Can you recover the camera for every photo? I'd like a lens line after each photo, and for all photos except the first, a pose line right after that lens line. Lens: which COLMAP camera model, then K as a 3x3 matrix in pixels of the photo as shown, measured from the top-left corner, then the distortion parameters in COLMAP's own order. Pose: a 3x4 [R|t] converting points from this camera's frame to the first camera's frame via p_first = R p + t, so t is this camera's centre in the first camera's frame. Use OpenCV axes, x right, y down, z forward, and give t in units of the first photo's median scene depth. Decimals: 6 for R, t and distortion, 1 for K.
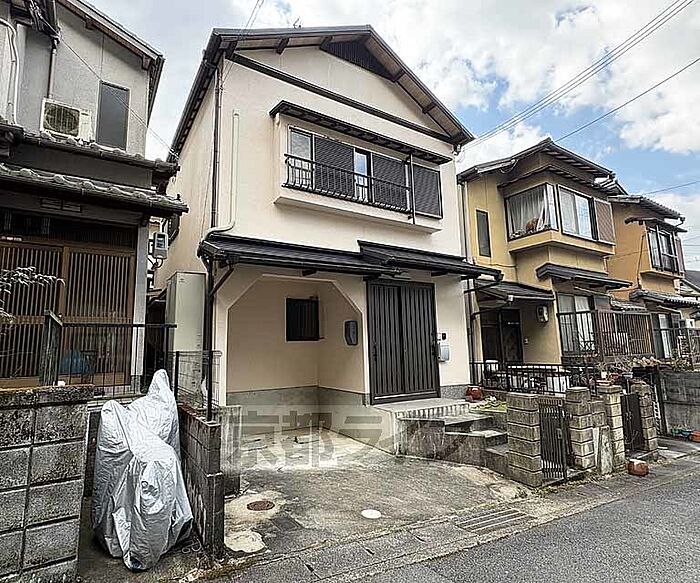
lens RADIAL K [[390.6, 0, 346.3], [0, 390.6, 291.6], [0, 0, 1]] dist [0.001955, -0.000342]
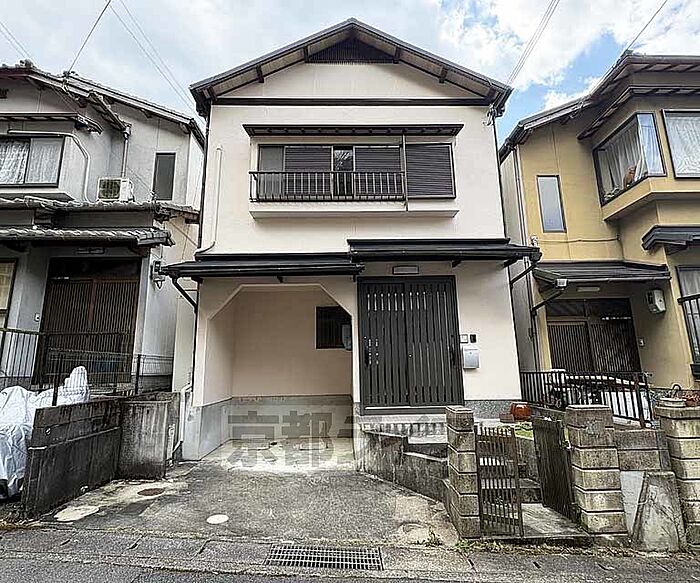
lens RADIAL K [[390.6, 0, 349.6], [0, 390.6, 290.5], [0, 0, 1]] dist [0.001955, -0.000342]
pose [[0.856557, -0.098936, -0.506479, 0.487672], [0.075001, 0.994896, -0.067502, 0.054982], [0.510573, 0.019832, 0.859606, 0.181356]]
